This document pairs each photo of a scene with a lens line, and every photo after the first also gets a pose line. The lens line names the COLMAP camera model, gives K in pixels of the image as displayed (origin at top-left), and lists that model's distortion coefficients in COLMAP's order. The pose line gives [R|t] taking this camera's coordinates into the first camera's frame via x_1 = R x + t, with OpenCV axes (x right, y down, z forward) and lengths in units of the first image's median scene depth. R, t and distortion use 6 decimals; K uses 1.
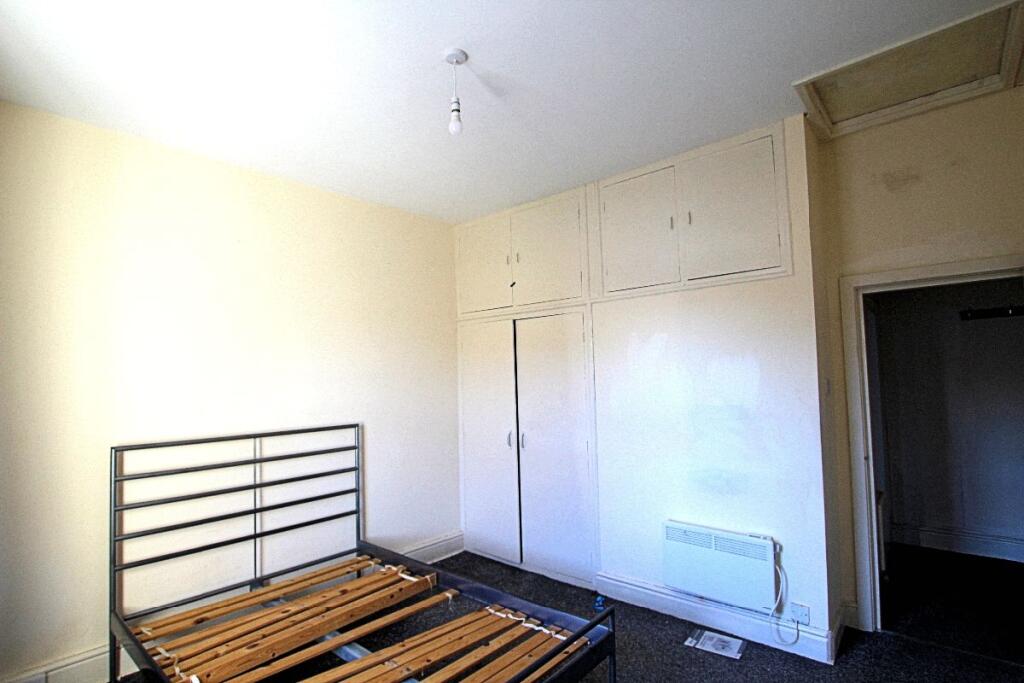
lens RADIAL K [[506.4, 0, 510.0], [0, 506.4, 348.5], [0, 0, 1]] dist [-0.002882, 0.000142]
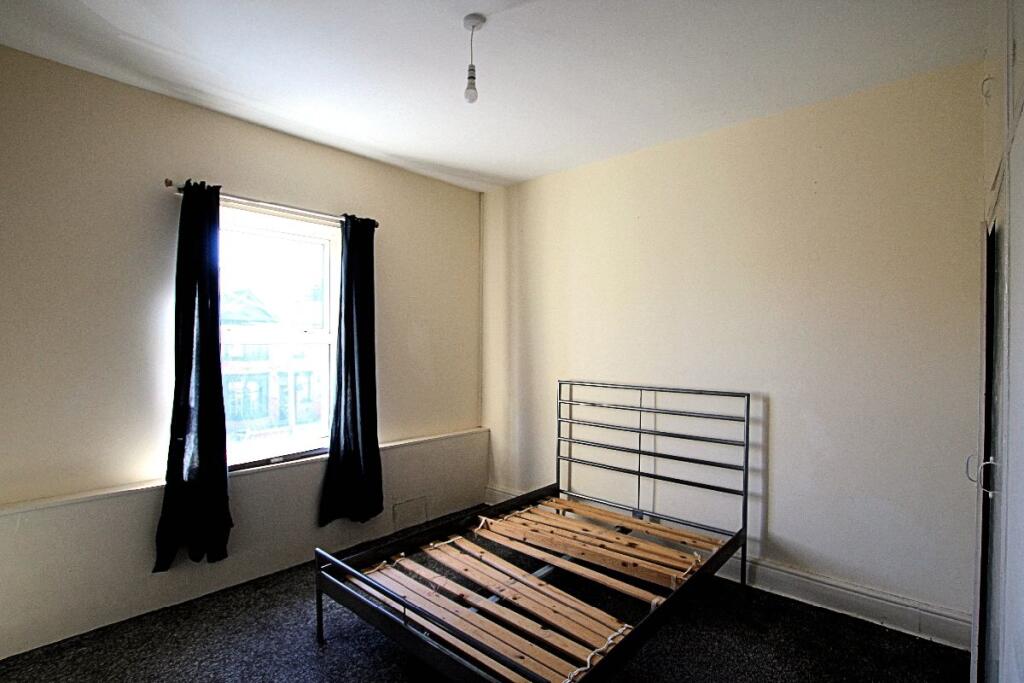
lens RADIAL K [[506.4, 0, 510.0], [0, 506.4, 348.5], [0, 0, 1]] dist [-0.002882, 0.000142]
pose [[0.000219, 0.037705, -0.999289, 0.722167], [0.051174, 0.997979, 0.037667, 0.029570], [0.998690, -0.051145, -0.001711, 0.809212]]
